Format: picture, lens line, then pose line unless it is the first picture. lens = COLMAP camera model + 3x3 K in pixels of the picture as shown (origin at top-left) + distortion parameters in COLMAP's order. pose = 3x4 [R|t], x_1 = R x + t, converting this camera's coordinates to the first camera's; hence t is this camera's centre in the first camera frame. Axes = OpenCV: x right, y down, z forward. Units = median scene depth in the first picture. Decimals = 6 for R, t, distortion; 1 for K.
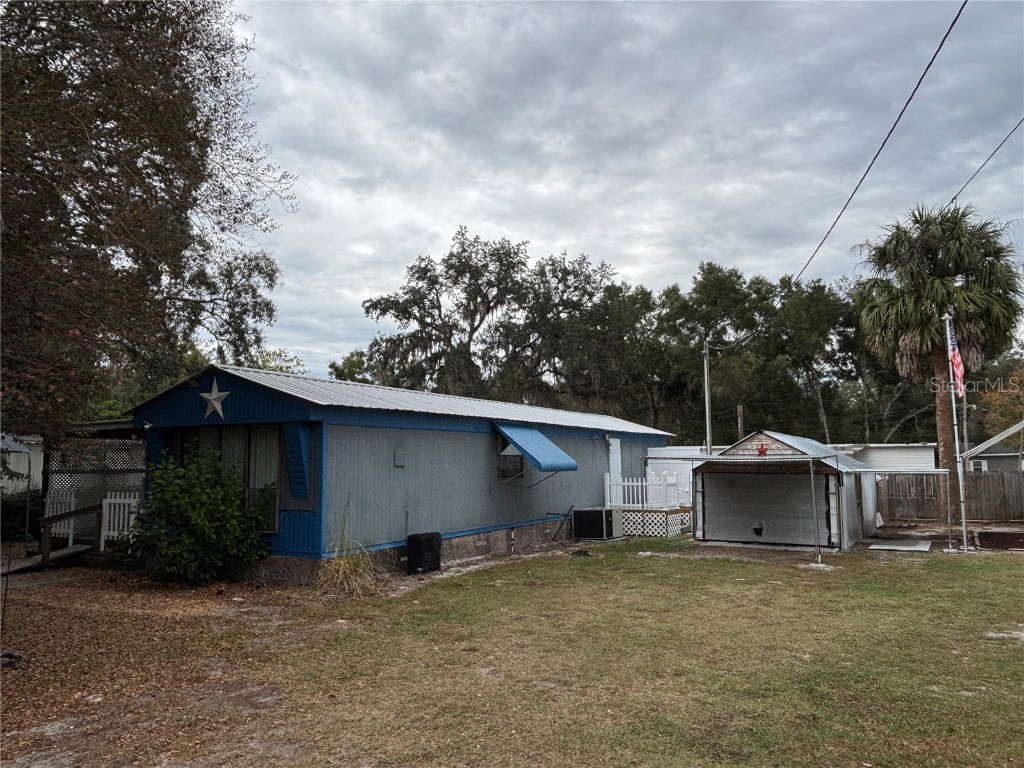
lens RADIAL K [[760.6, 0, 511.3], [0, 760.6, 387.6], [0, 0, 1]] dist [0.071062, -0.138609]
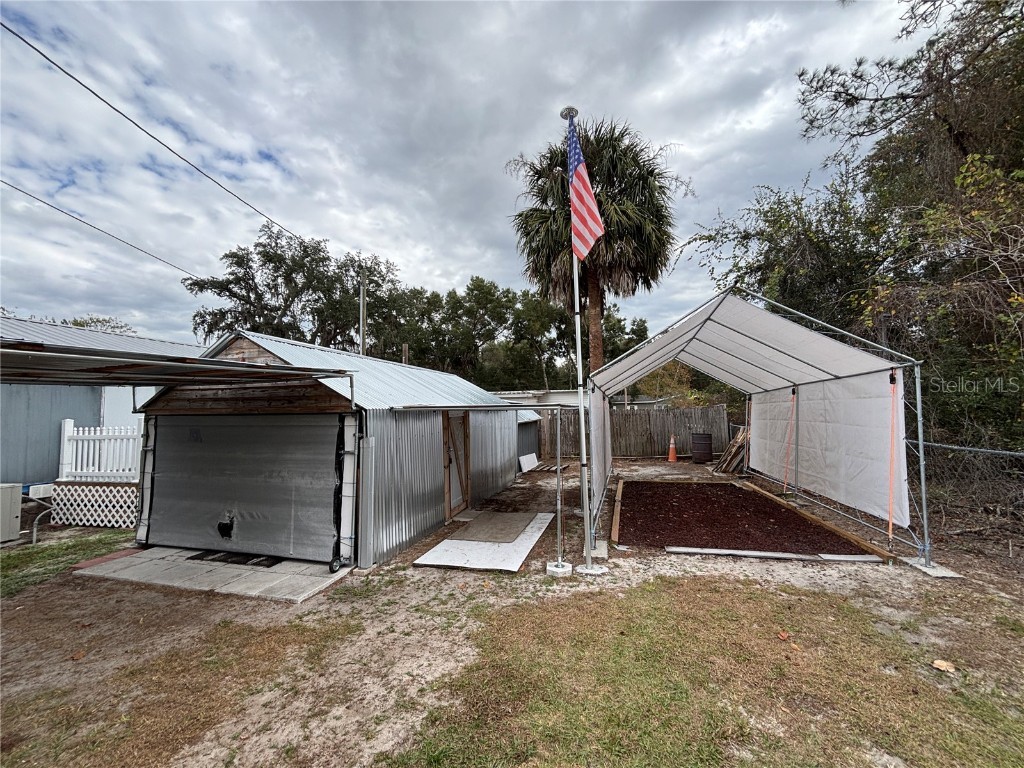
lens RADIAL K [[413.5, 0, 516.5], [0, 413.5, 386.3], [0, 0, 1]] dist [0.000327, 0.000241]
pose [[0.964272, 0.005296, 0.264861, 0.145939], [-0.015092, 0.999275, 0.034964, 0.027241], [-0.264484, -0.037712, 0.963653, 0.232277]]
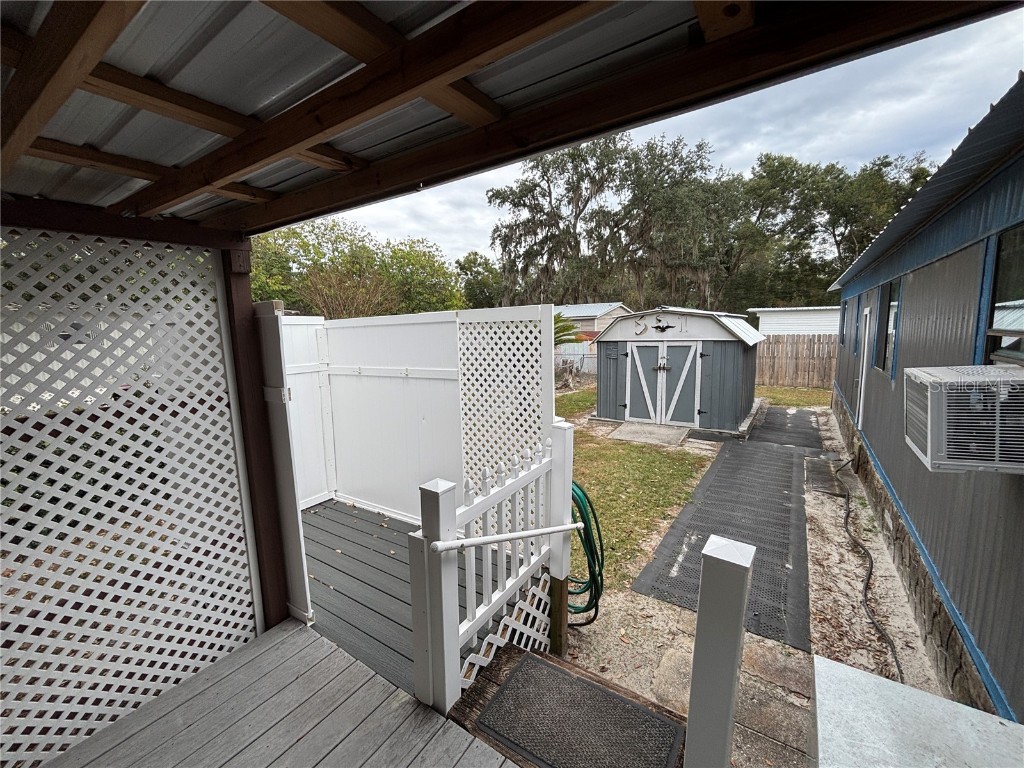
lens RADIAL K [[408.3, 0, 514.4], [0, 408.3, 384.3], [0, 0, 1]] dist [0.001240, 0.000035]
pose [[0.996424, -0.003494, -0.084423, -0.101850], [0.023218, 0.972004, 0.233814, 0.034547], [0.081242, -0.234938, 0.968609, 0.323513]]
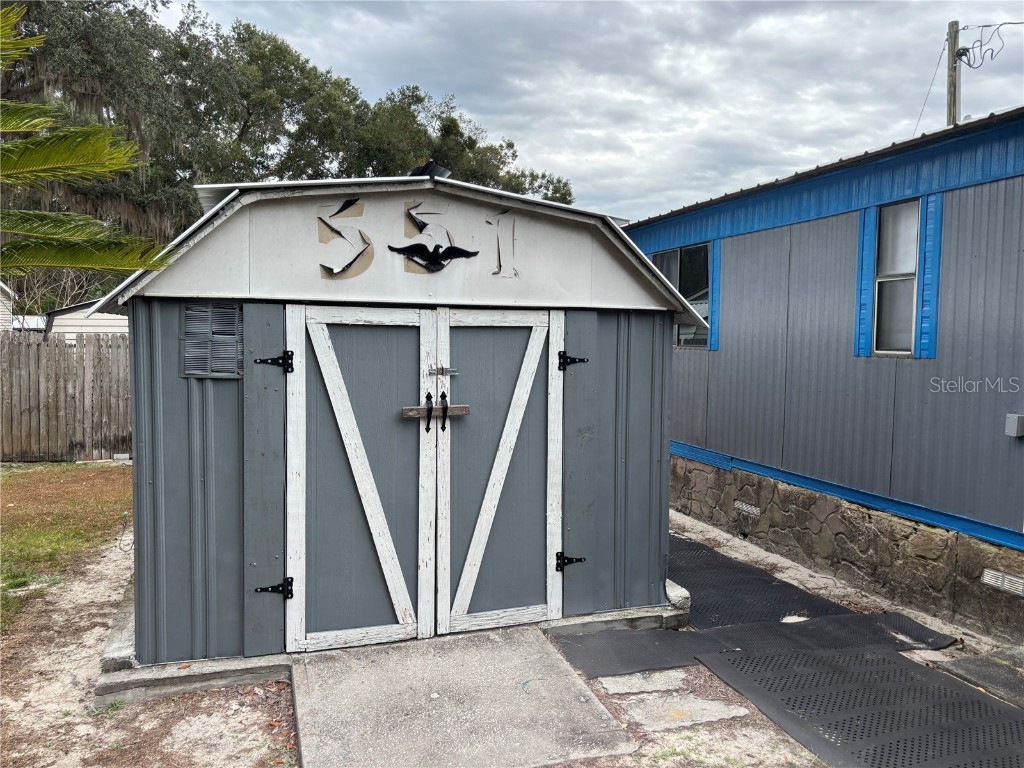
lens RADIAL K [[772.7, 0, 512.2], [0, 772.7, 388.9], [0, 0, 1]] dist [0.025383, 0.000497]
pose [[0.679762, -0.029370, 0.732845, -0.108029], [-0.090712, 0.988159, 0.123744, 0.052417], [-0.727801, -0.150595, 0.669049, 0.416632]]
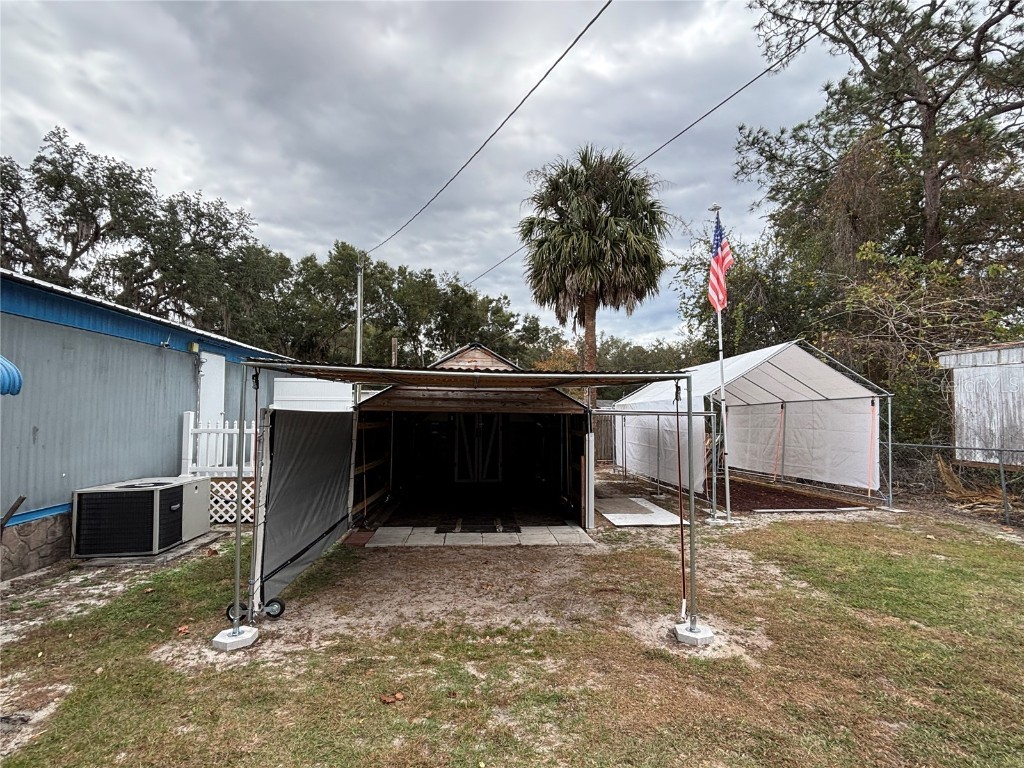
lens RADIAL K [[511.6, 0, 513.1], [0, 511.6, 387.0], [0, 0, 1]] dist [-0.000743, -0.000045]
pose [[0.822506, 0.045475, 0.566935, 0.041679], [-0.072703, 0.997027, 0.025504, 0.026543], [-0.564090, -0.062195, 0.823367, 0.219100]]
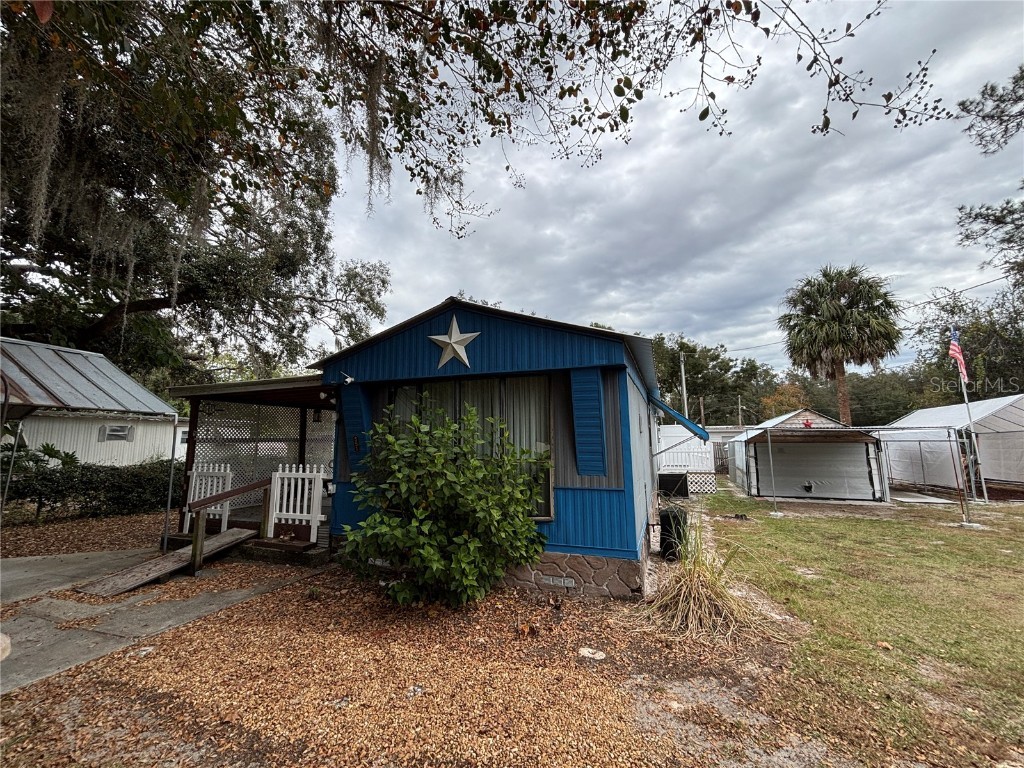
lens RADIAL K [[414.3, 0, 513.5], [0, 414.3, 382.6], [0, 0, 1]] dist [0.002565, 0.000321]
pose [[0.986930, 0.021581, 0.159701, -0.090528], [-0.015338, 0.999073, -0.040226, 0.016294], [-0.160421, 0.037251, 0.986346, 0.133520]]
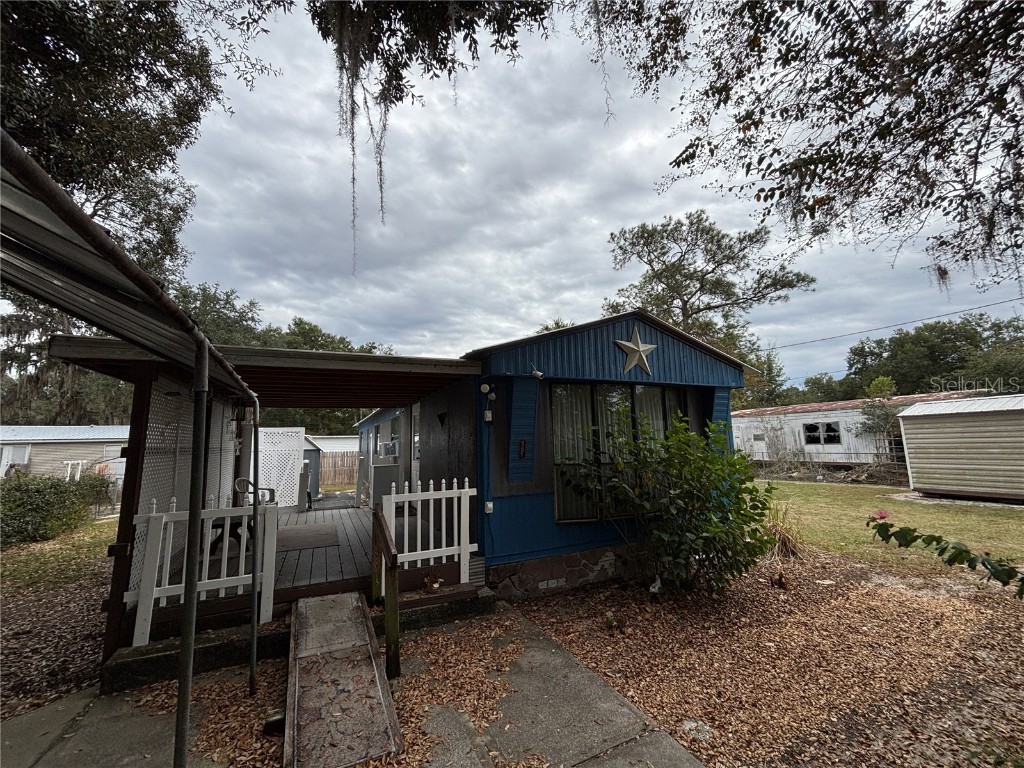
lens RADIAL K [[417.8, 0, 518.5], [0, 417.8, 388.4], [0, 0, 1]] dist [0.000945, -0.000019]
pose [[0.580490, 0.102989, 0.807728, -0.186054], [-0.064925, 0.994665, -0.080164, 0.022612], [-0.811675, -0.005907, 0.584080, 0.194151]]
